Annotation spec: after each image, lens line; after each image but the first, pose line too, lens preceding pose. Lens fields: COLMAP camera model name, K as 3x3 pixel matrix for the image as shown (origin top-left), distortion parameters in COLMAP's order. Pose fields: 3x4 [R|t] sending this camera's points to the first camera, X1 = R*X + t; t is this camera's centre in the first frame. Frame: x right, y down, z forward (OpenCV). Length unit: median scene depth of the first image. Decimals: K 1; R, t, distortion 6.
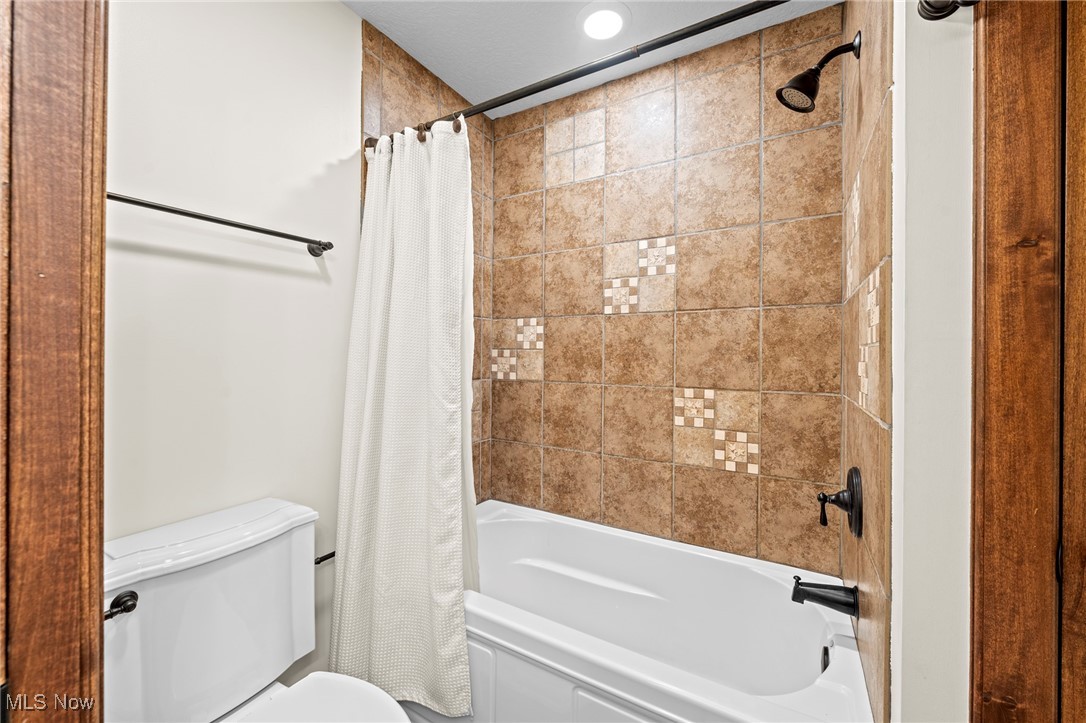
lens RADIAL K [[424.6, 0, 542.4], [0, 424.6, 359.4], [0, 0, 1]] dist [-0.001670, -0.000629]
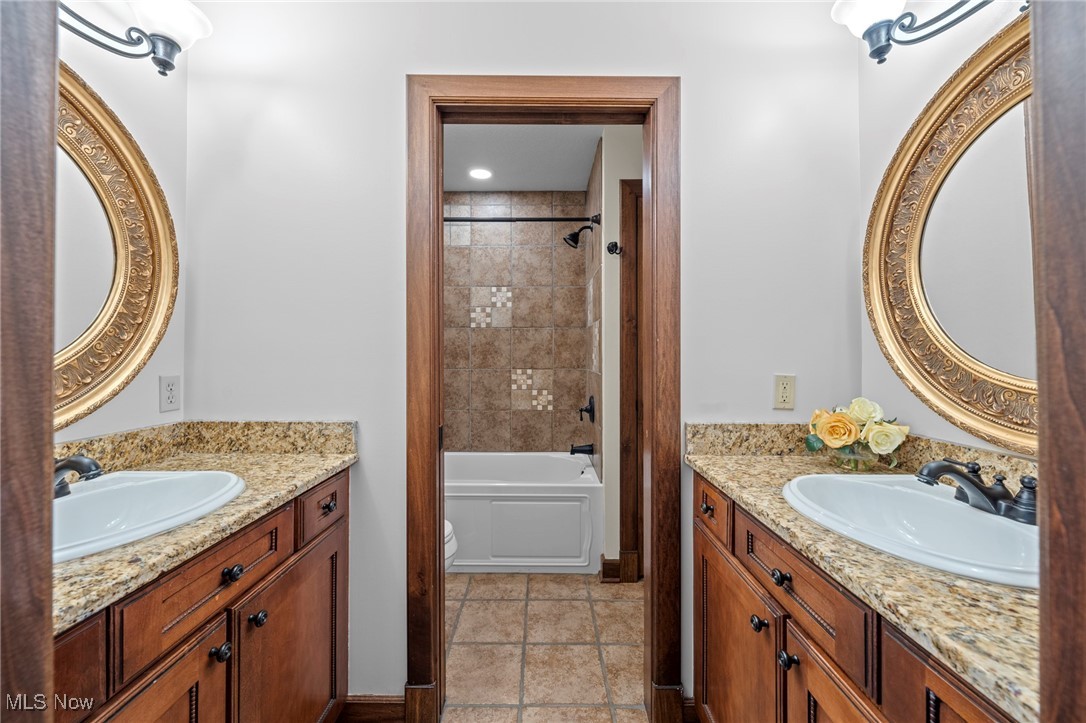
lens RADIAL K [[424.6, 0, 542.4], [0, 424.6, 359.4], [0, 0, 1]] dist [-0.001670, -0.000629]
pose [[0.862802, -0.012357, 0.505391, -0.521452], [0.008313, 0.999913, 0.010257, 0.007209], [-0.505473, -0.004649, 0.862830, -0.680249]]
